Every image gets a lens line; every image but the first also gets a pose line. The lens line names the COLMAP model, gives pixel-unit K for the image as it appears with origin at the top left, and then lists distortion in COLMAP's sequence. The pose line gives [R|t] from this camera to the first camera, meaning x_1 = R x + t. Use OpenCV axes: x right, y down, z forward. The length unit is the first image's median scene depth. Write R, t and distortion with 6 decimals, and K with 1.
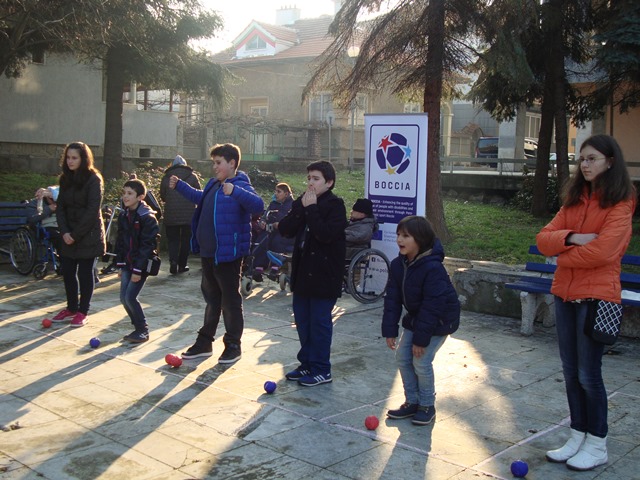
lens RADIAL K [[785.0, 0, 300.3], [0, 785.0, 218.7], [0, 0, 1]] dist [-0.027469, -0.047383]
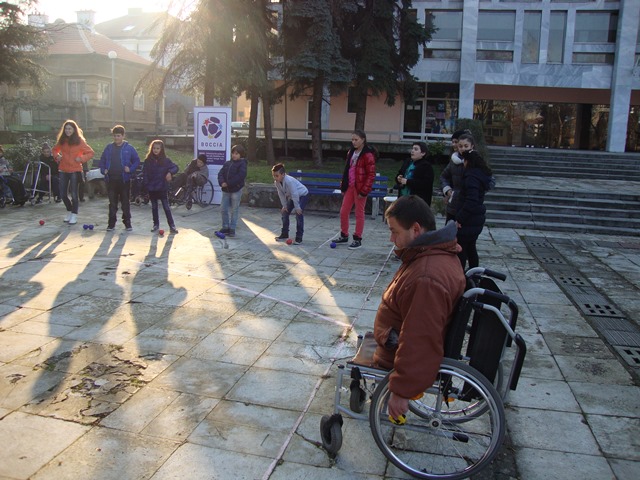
lens RADIAL K [[575.2, 0, 319.9], [0, 575.2, 225.4], [0, 0, 1]] dist [-0.055584, 0.002941]
pose [[0.875304, -0.085934, 0.475876, -0.323383], [0.039513, 0.993503, 0.106729, 0.013332], [-0.481956, -0.074617, 0.873012, -0.336532]]
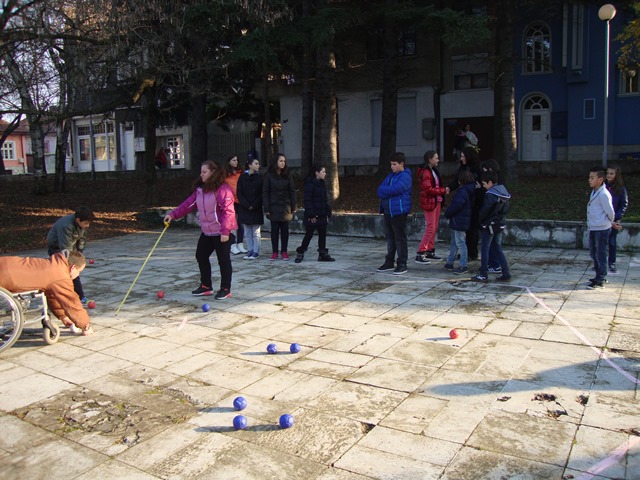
lens RADIAL K [[562.9, 0, 326.2], [0, 562.9, 242.3], [0, 0, 1]] dist [-0.222096, 0.221931]
pose [[0.178980, 0.104919, -0.978242, 0.104626], [-0.040183, 0.994247, 0.099284, -0.006831], [0.983032, 0.021539, 0.182166, 0.157174]]
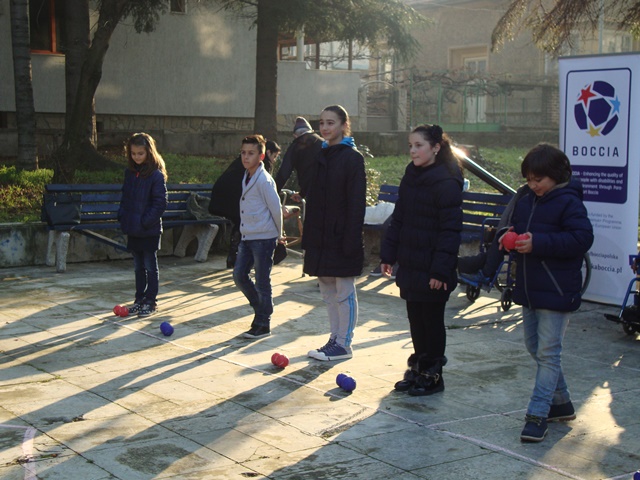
lens RADIAL K [[1079.4, 0, 301.2], [0, 1079.4, 241.5], [0, 0, 1]] dist [0.111797, -0.110017]
pose [[0.972536, -0.003321, -0.232728, 0.084632], [0.008223, 0.999764, 0.020097, 0.019913], [0.232606, -0.021459, 0.972334, -0.072646]]
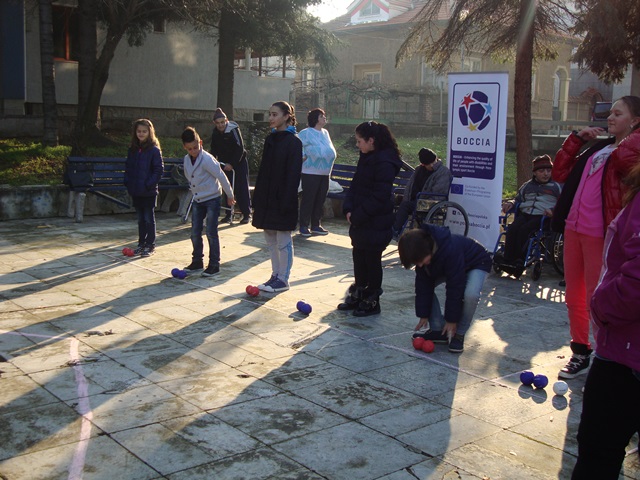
lens RADIAL K [[778.9, 0, 298.1], [0, 778.9, 239.7], [0, 0, 1]] dist [-0.053775, -0.049305]
pose [[0.987387, 0.021081, -0.156917, 0.051423], [-0.010491, 0.997629, 0.068014, 0.019673], [0.157979, -0.065510, 0.985267, -0.057857]]
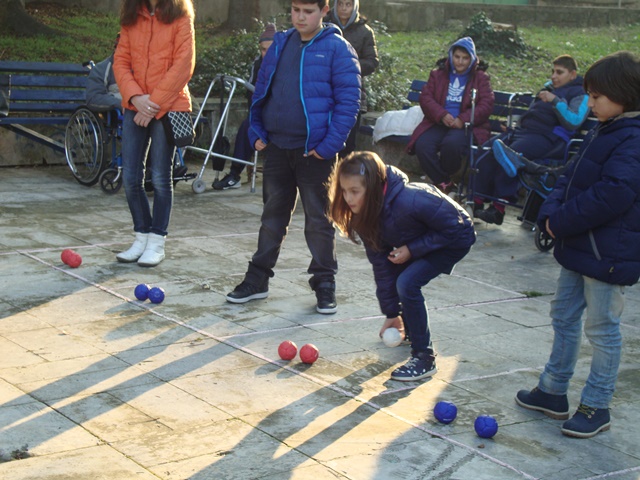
lens RADIAL K [[1265.5, 0, 302.4], [0, 1265.5, 239.6], [0, 0, 1]] dist [0.274593, -0.278241]
pose [[0.979500, 0.056583, -0.193333, 0.008571], [-0.035284, 0.993094, 0.111887, -0.003594], [0.198329, -0.102772, 0.974733, 0.057643]]
